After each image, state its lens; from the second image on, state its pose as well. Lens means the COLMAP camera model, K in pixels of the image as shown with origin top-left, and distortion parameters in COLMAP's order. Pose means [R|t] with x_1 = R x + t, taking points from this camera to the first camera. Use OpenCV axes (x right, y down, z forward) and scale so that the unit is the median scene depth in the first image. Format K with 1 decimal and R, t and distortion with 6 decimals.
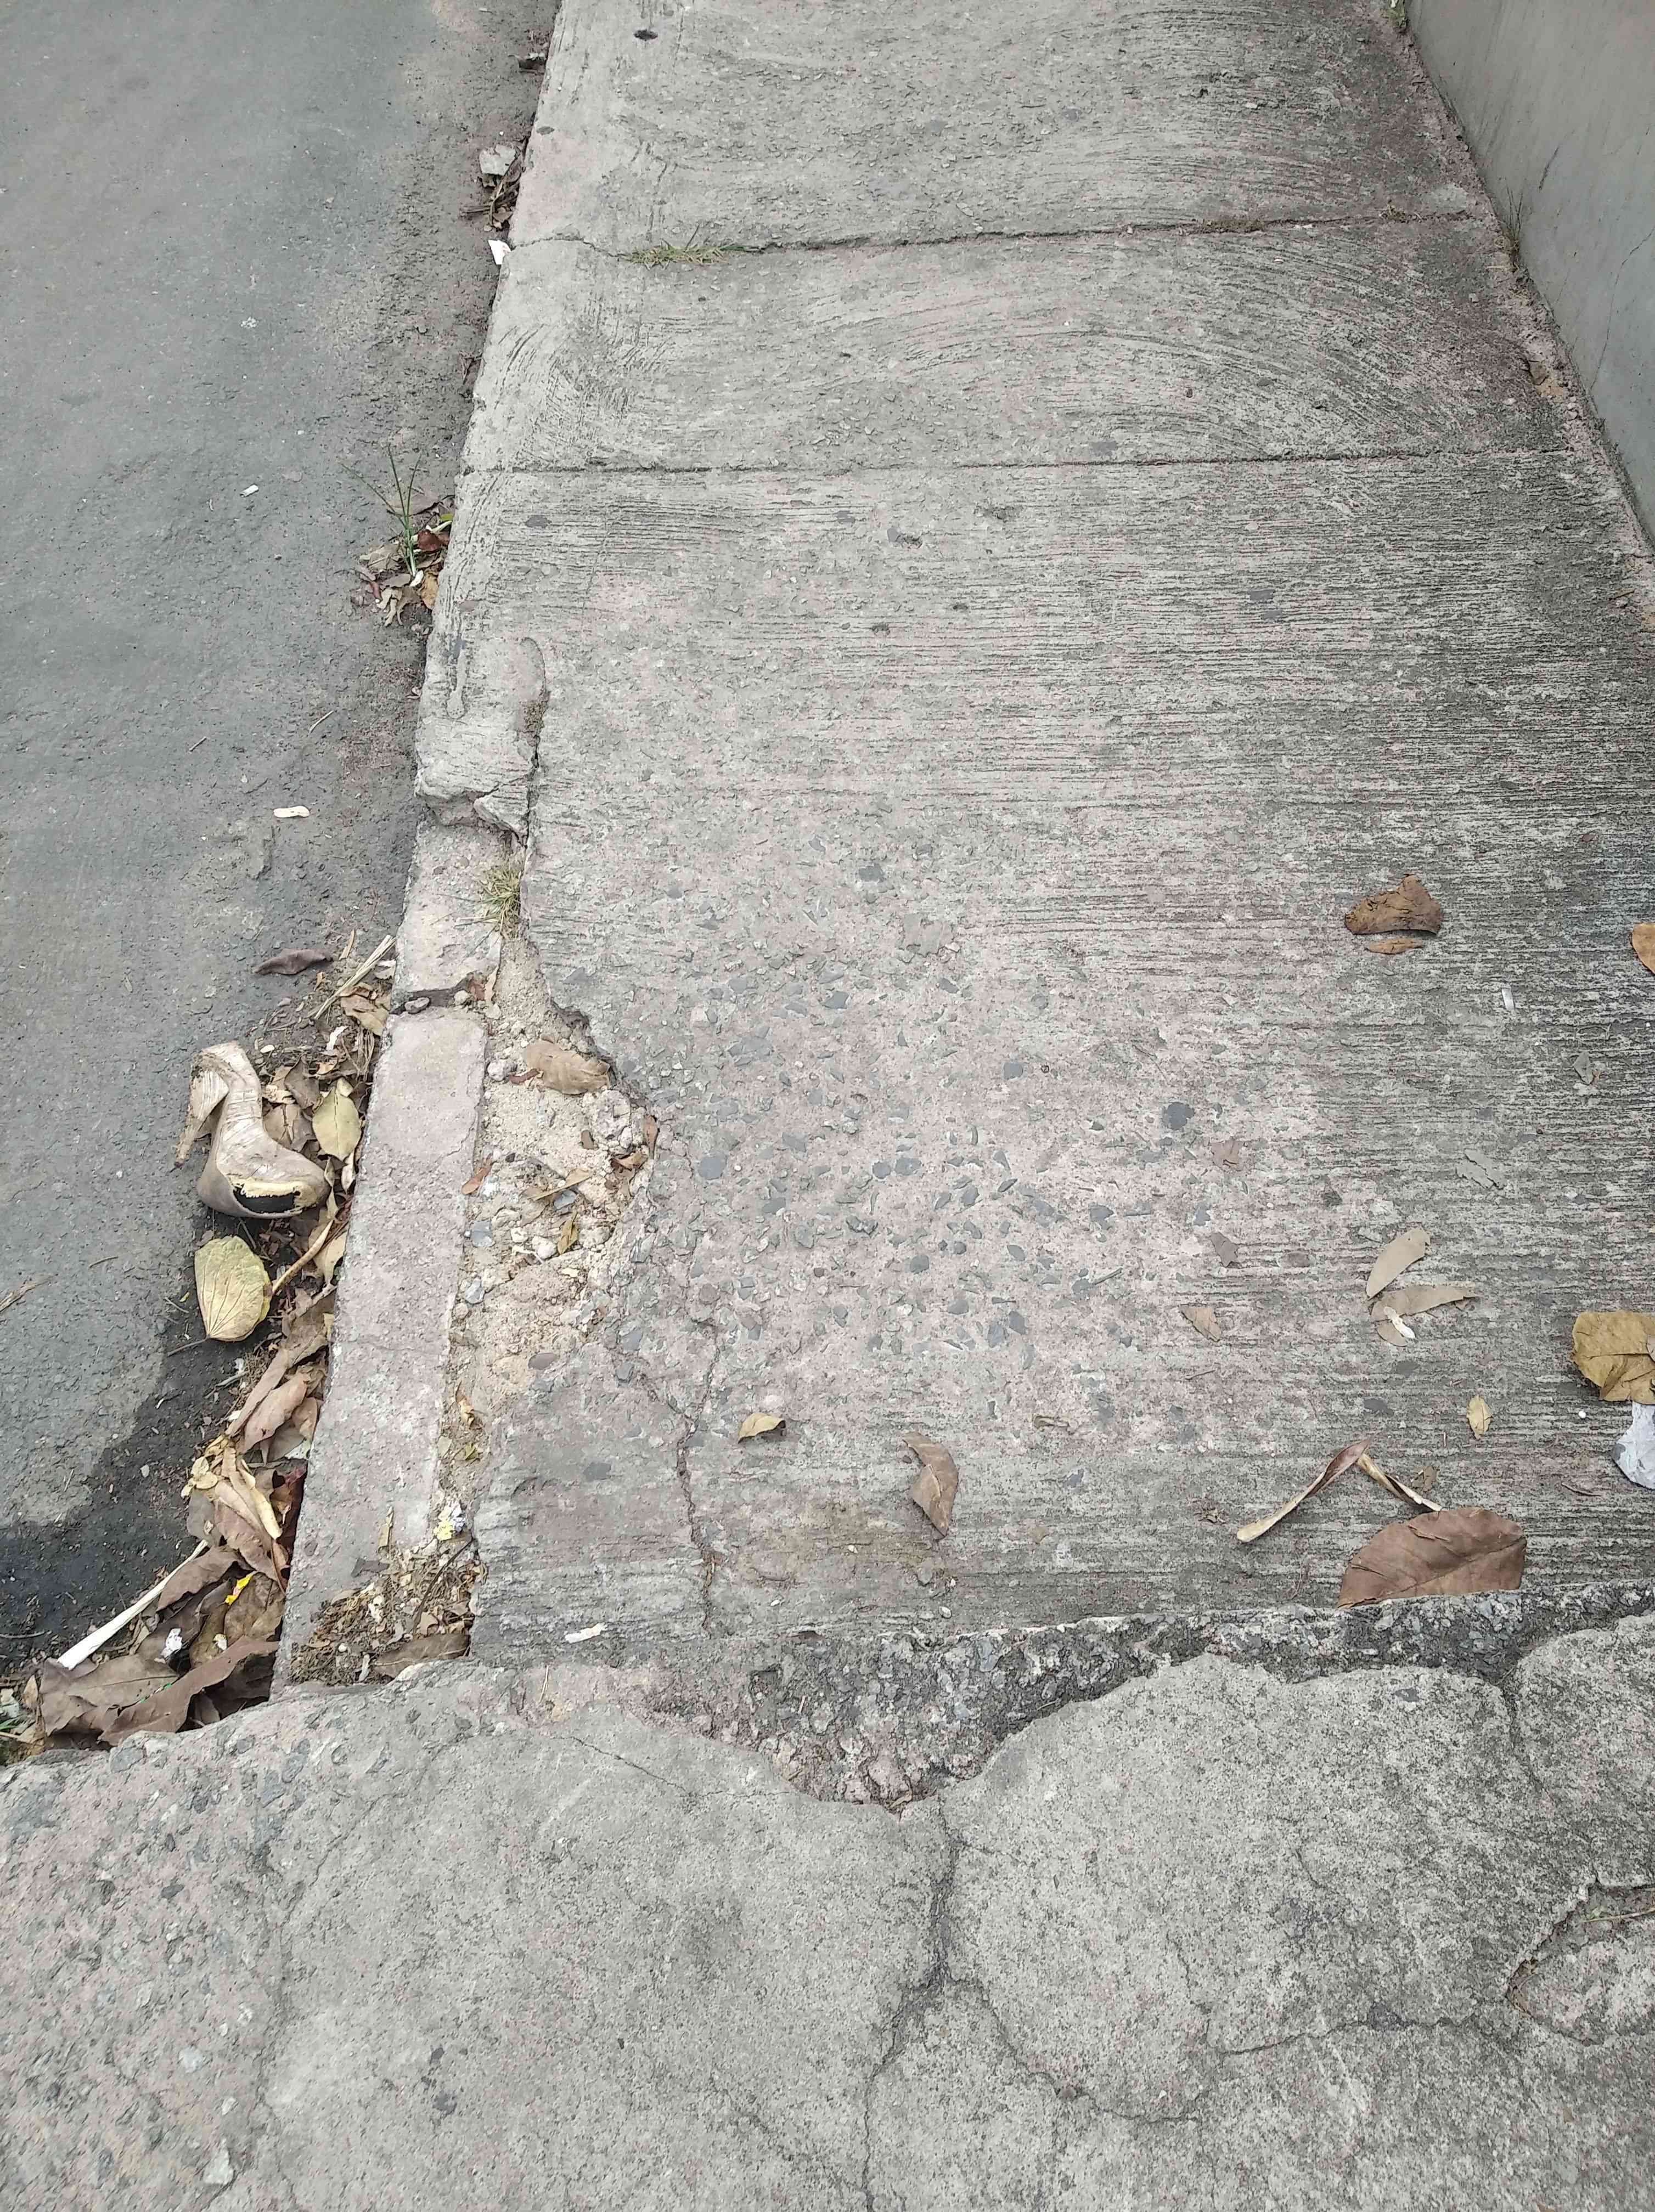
lens RADIAL K [[1724.9, 0, 795.4], [0, 1724.9, 1026.1], [0, 0, 1]] dist [0.047759, -0.078645]
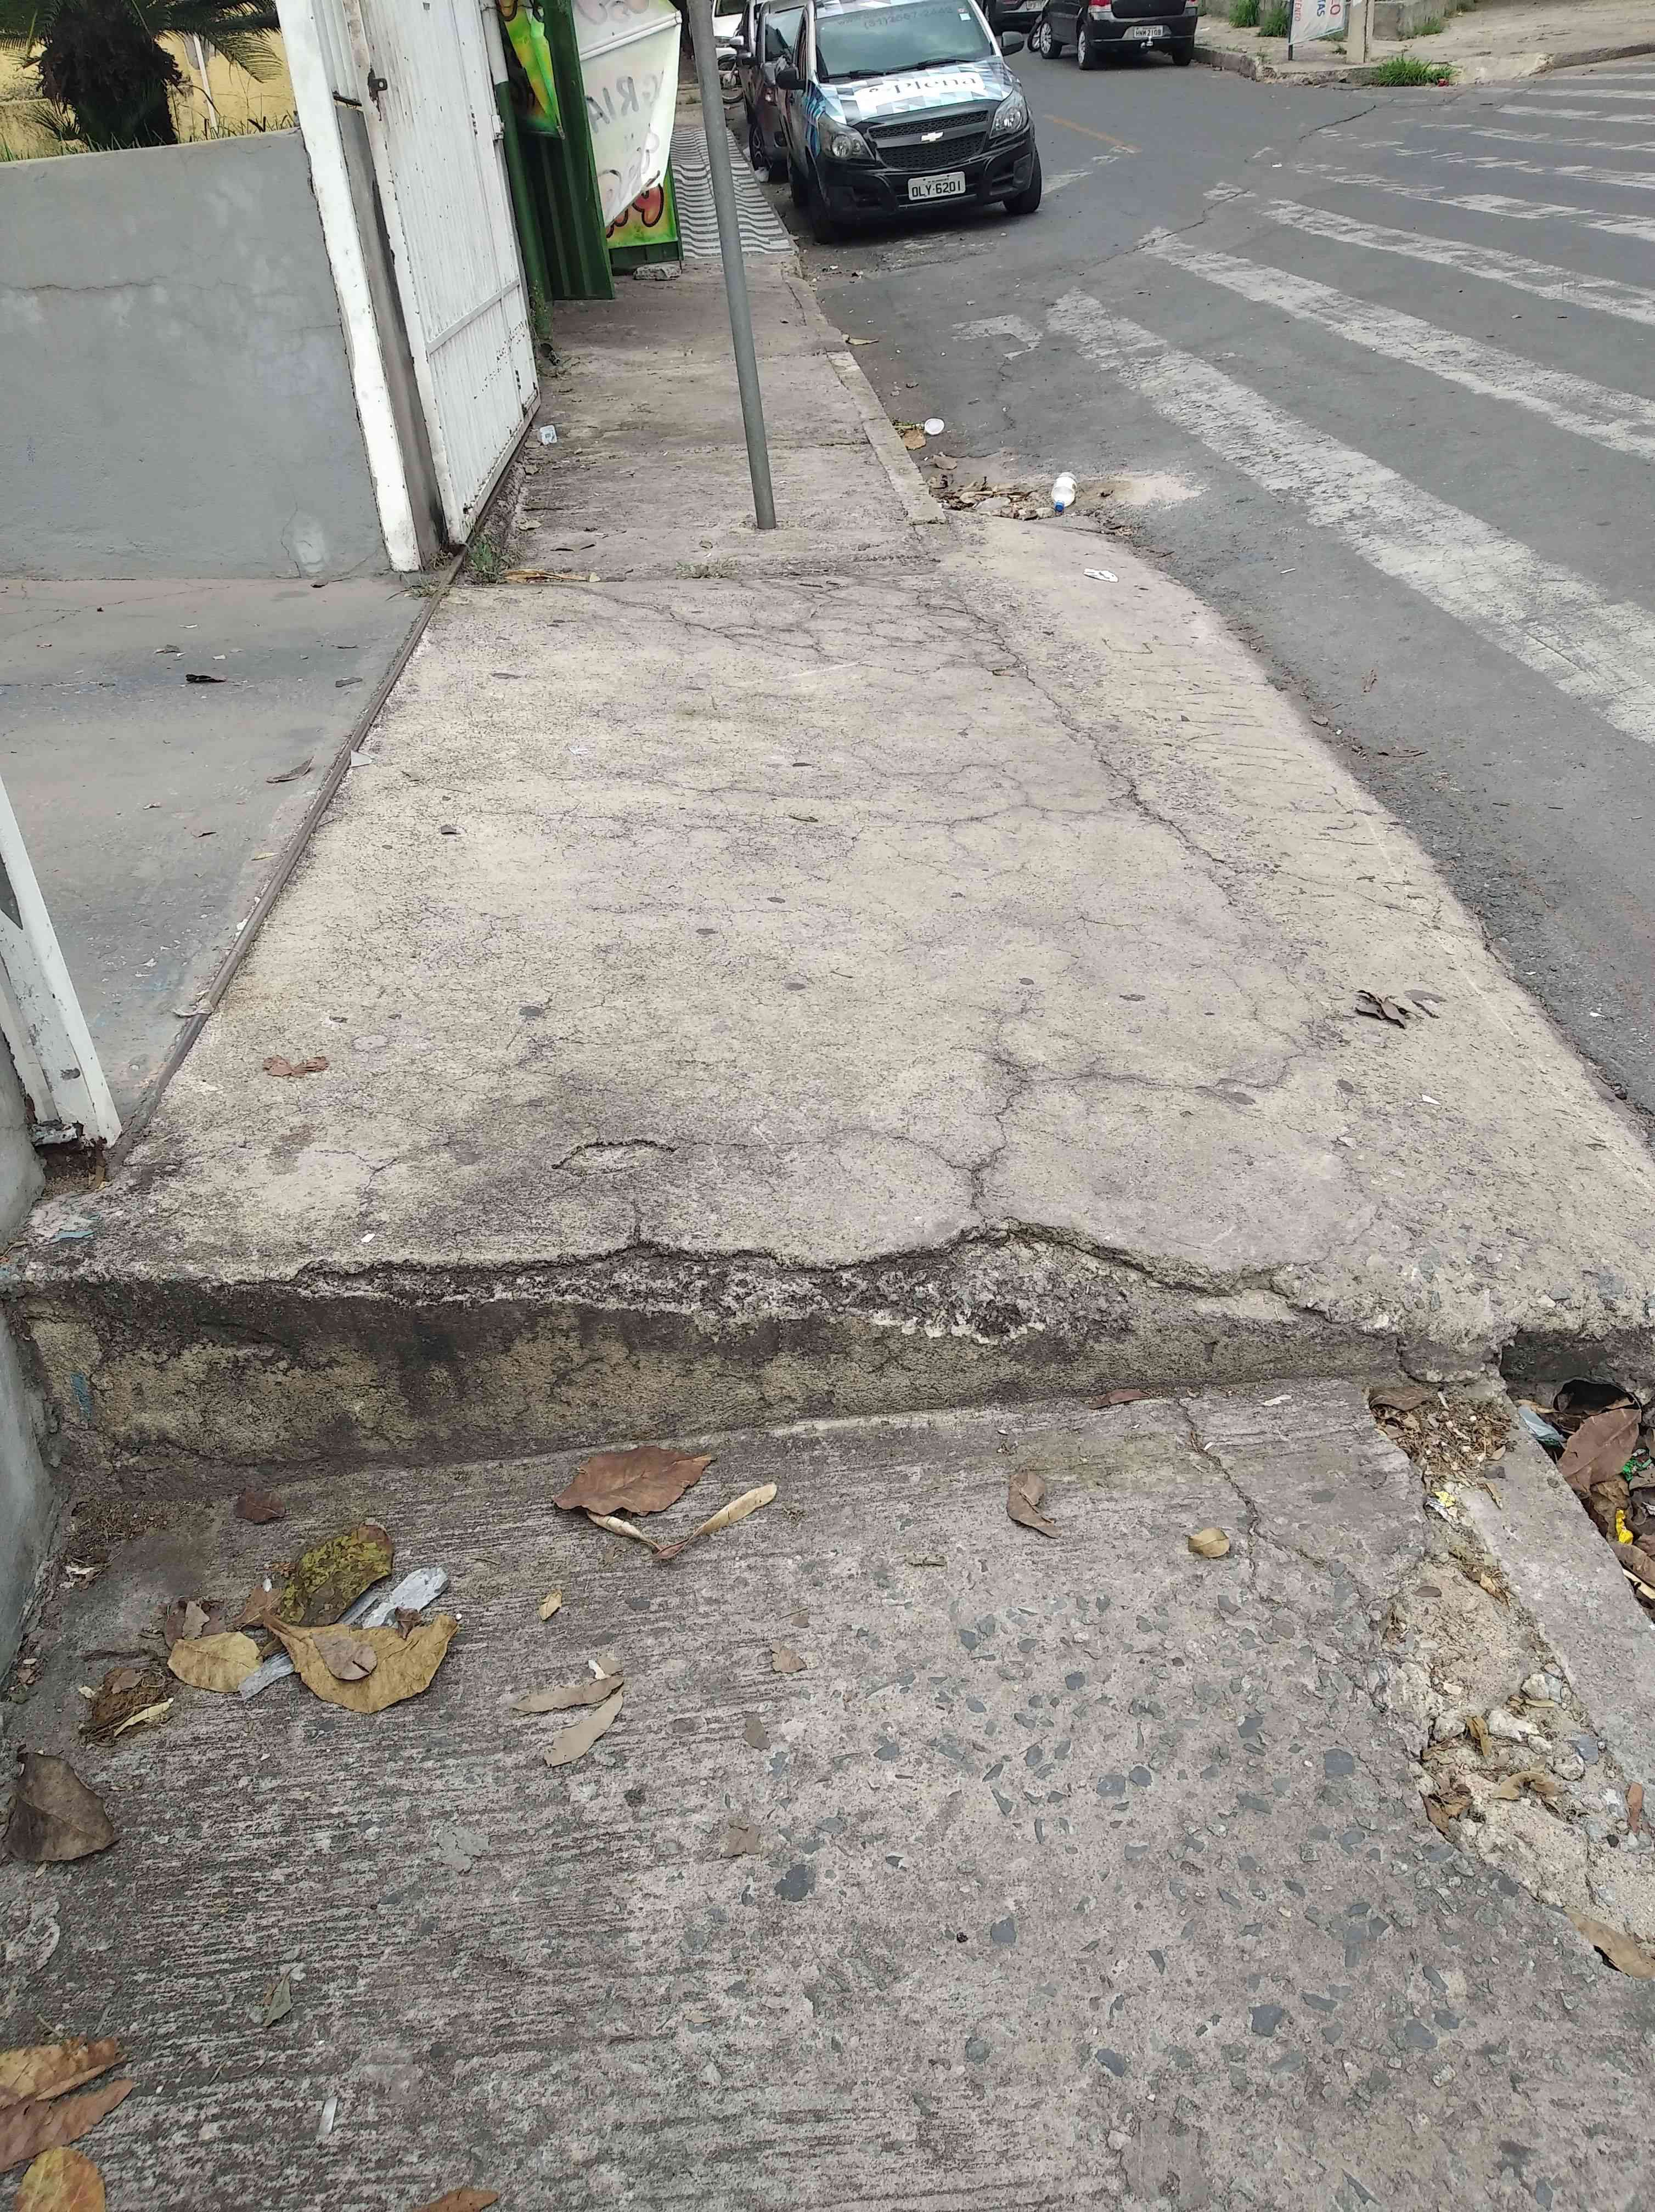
lens RADIAL K [[1724.9, 0, 816.2], [0, 1724.9, 1115.1], [0, 0, 1]] dist [0.047759, -0.078645]
pose [[-0.989369, 0.145017, -0.010900, 0.178303], [0.006066, 0.116043, 0.993226, -0.848067], [0.145299, 0.982601, -0.115689, 0.783875]]
